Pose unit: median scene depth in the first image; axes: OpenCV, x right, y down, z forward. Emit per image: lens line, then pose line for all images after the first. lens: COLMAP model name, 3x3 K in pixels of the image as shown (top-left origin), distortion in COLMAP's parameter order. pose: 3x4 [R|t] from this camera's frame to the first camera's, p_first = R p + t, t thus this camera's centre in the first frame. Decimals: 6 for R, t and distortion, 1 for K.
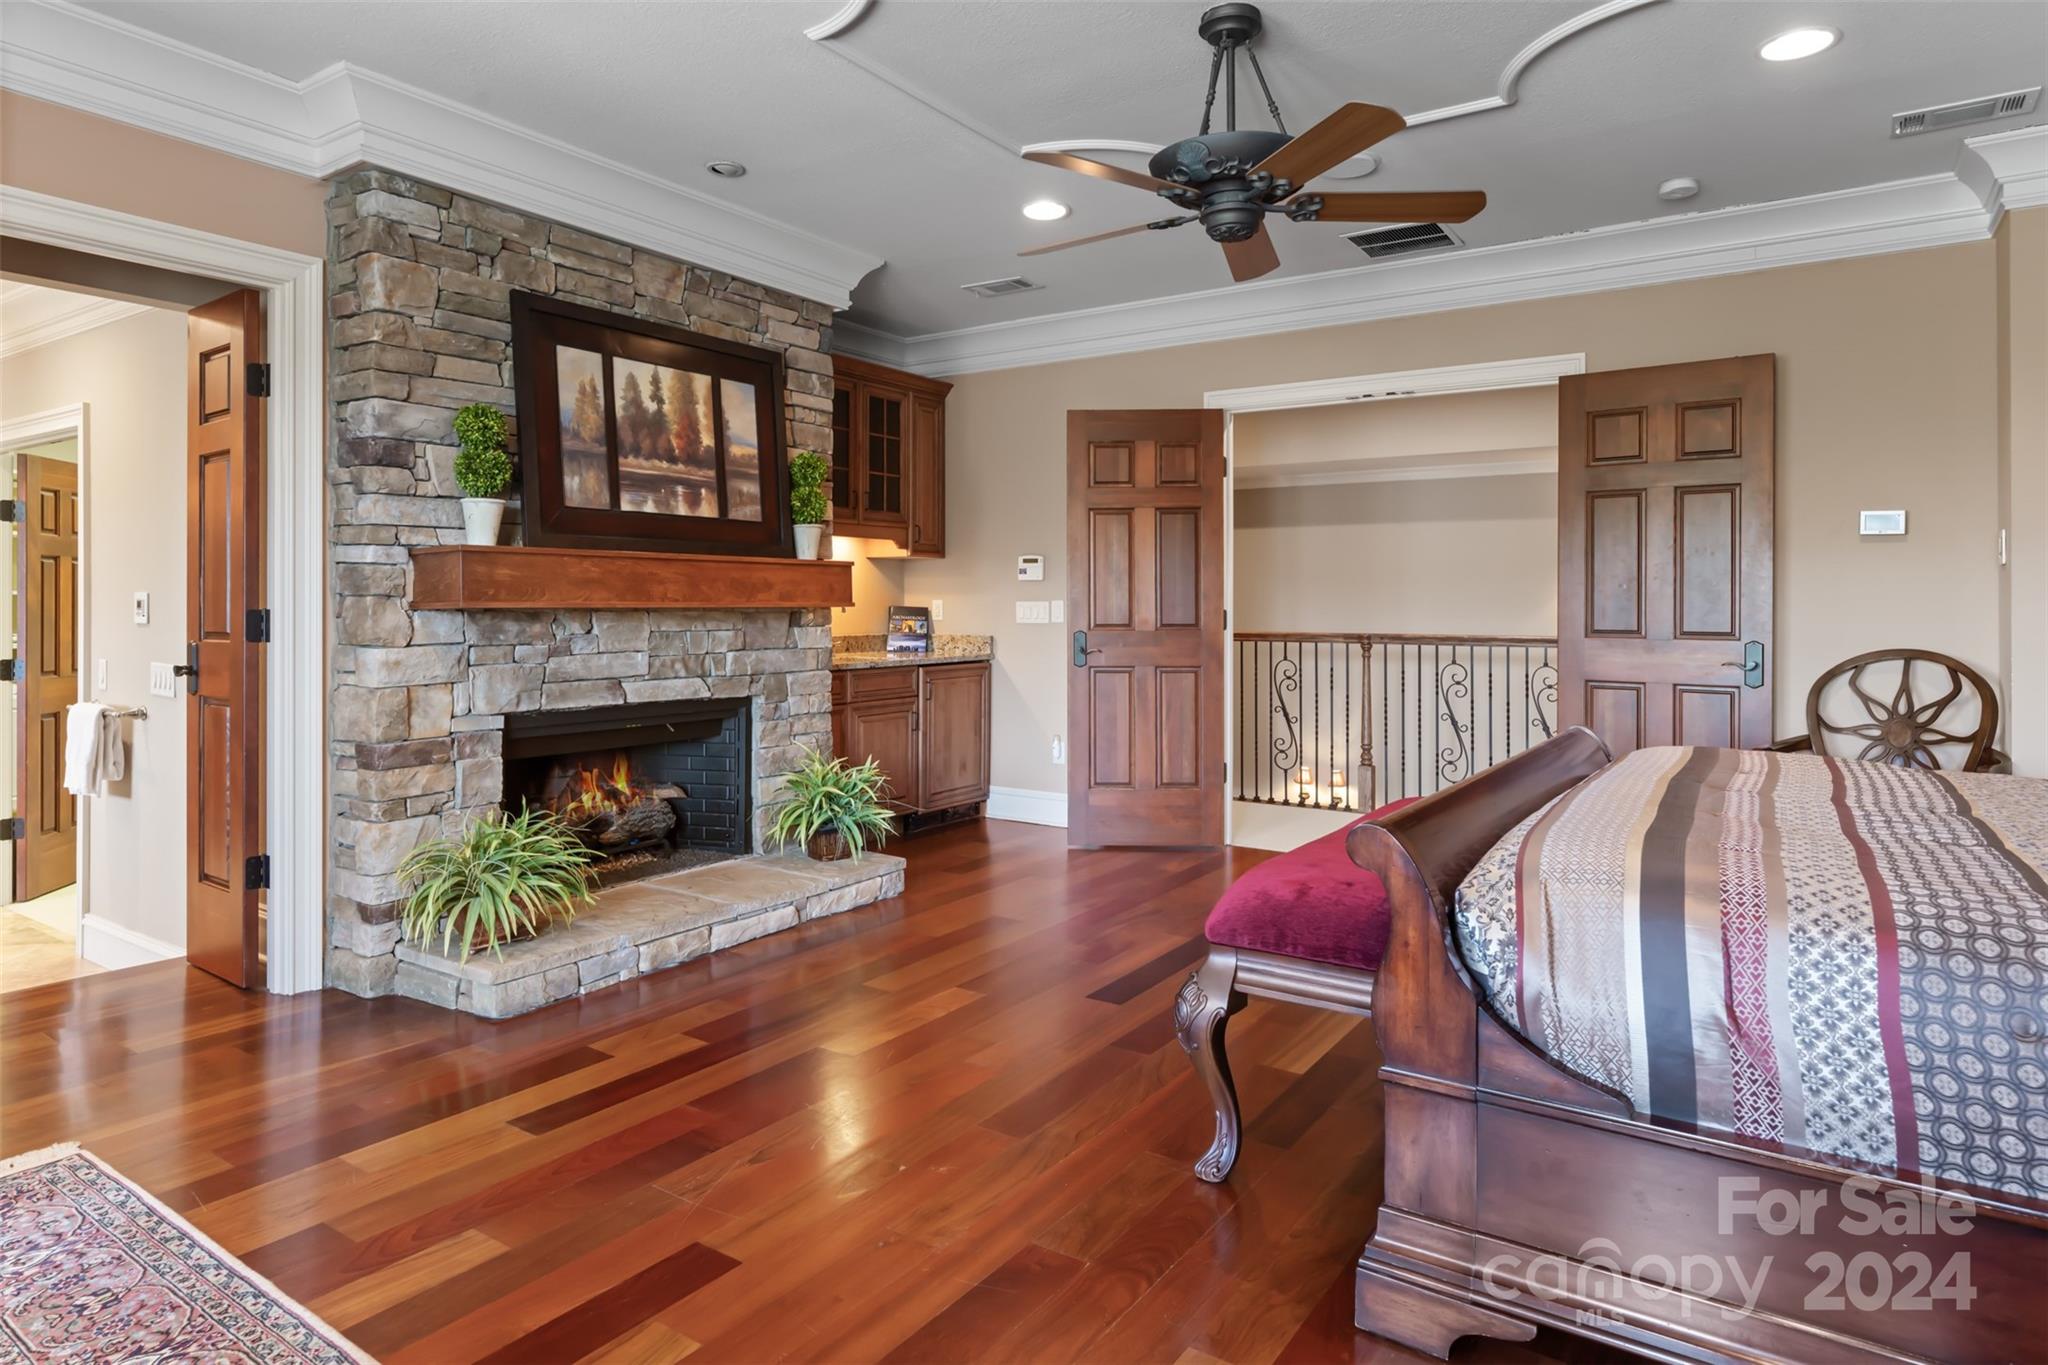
lens RADIAL K [[1177.7, 0, 1008.1], [0, 1177.7, 610.7], [0, 0, 1]] dist [-0.004202, -0.000296]
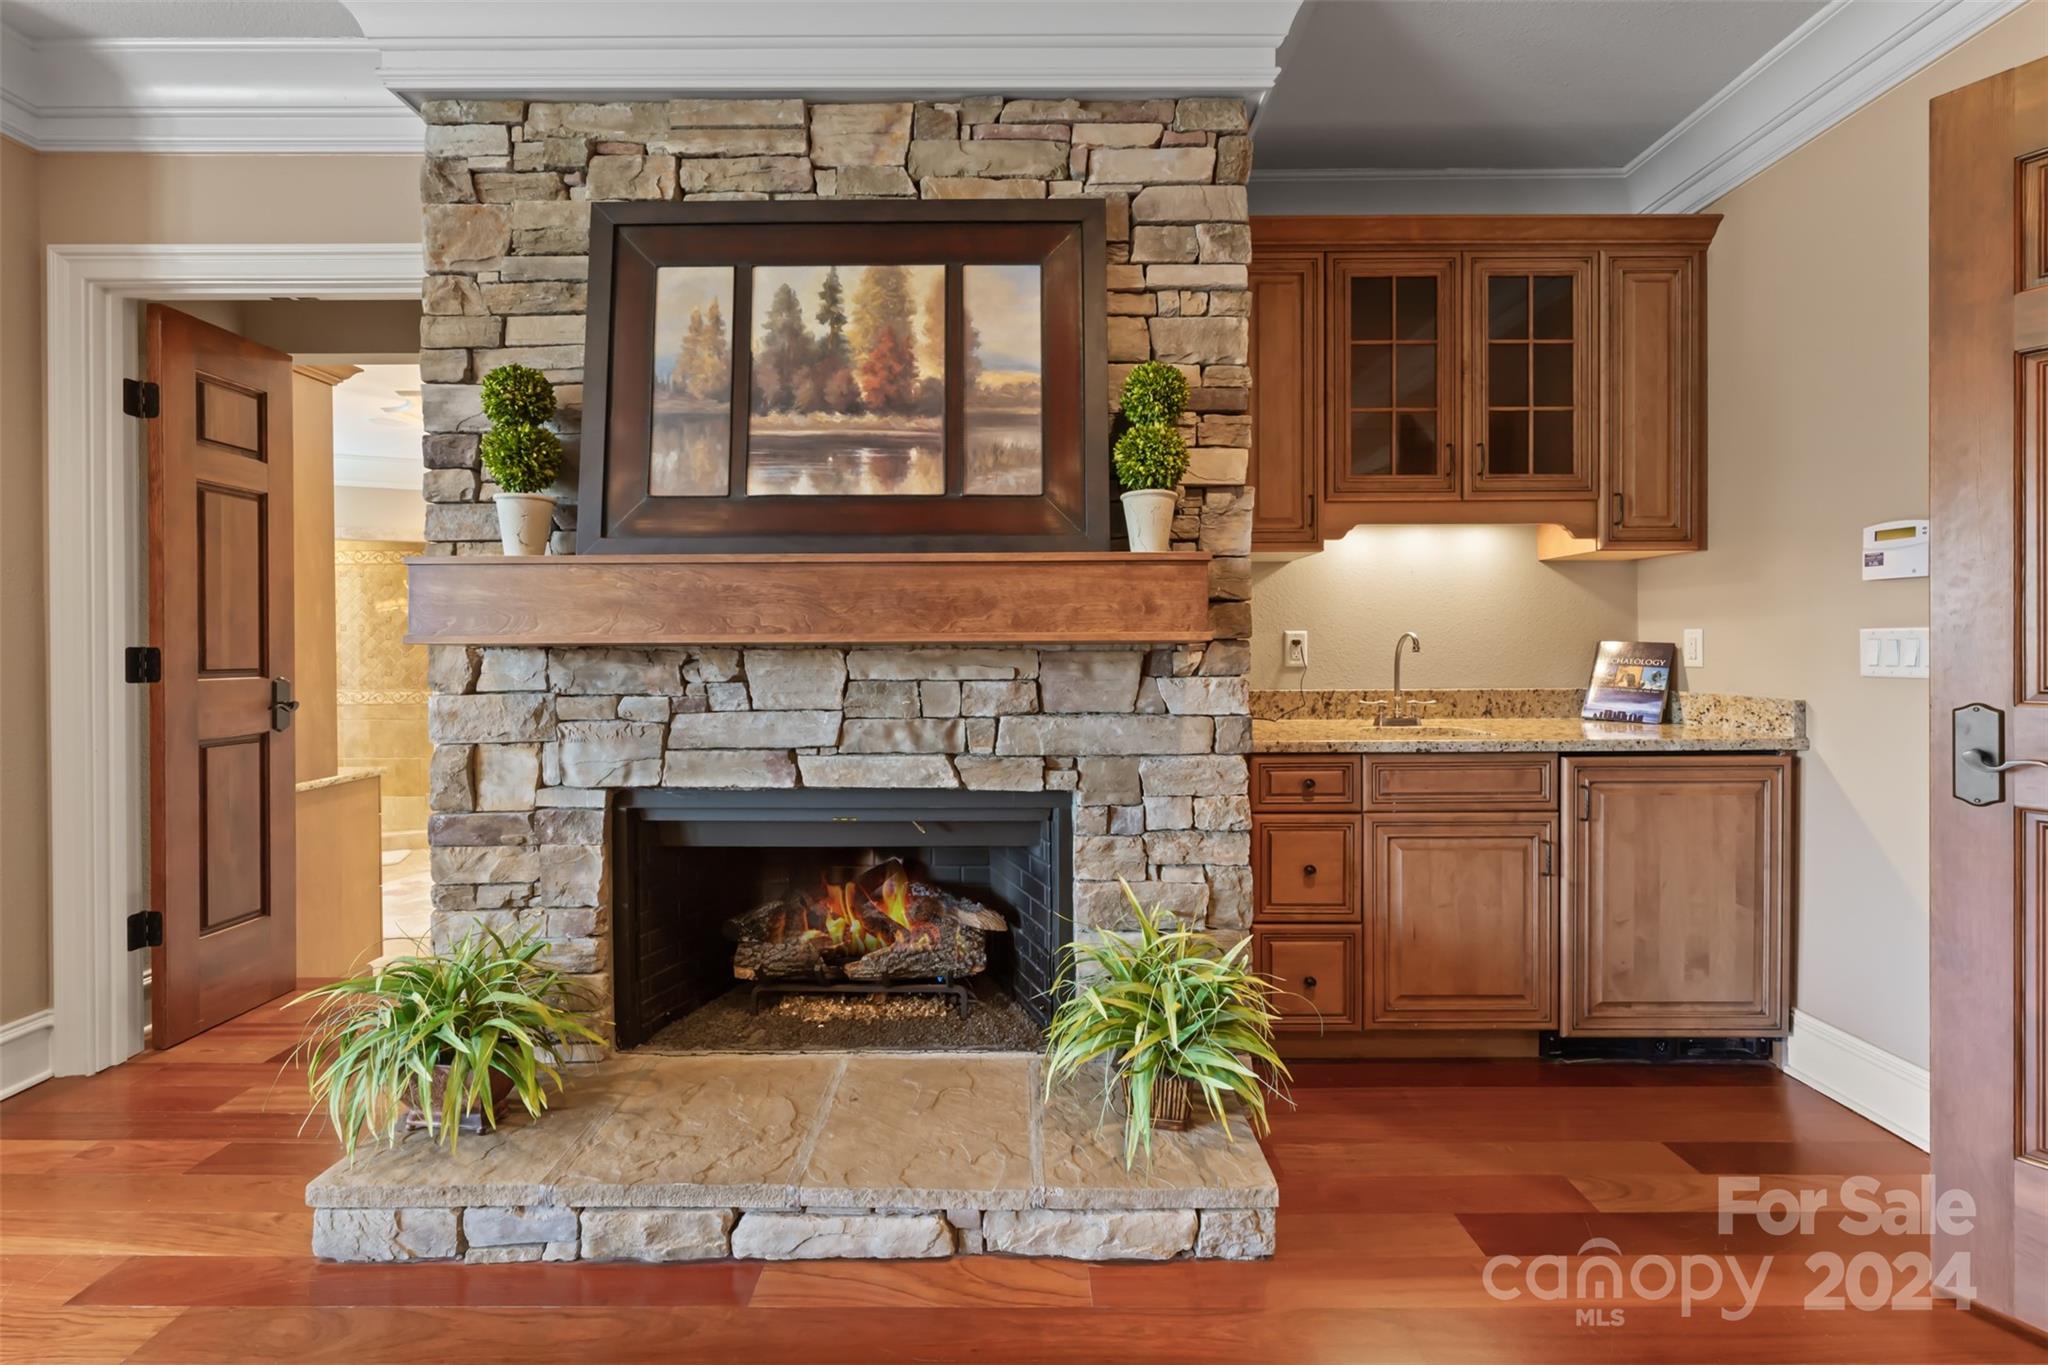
lens RADIAL K [[874.3, 0, 1020.6], [0, 874.3, 660.2], [0, 0, 1]] dist [0.000604, -0.000802]
pose [[0.564111, 0.005677, -0.825680, 0.149805], [0.000507, 0.999974, 0.007222, 0.003030], [0.825699, -0.004493, 0.564093, 0.794432]]
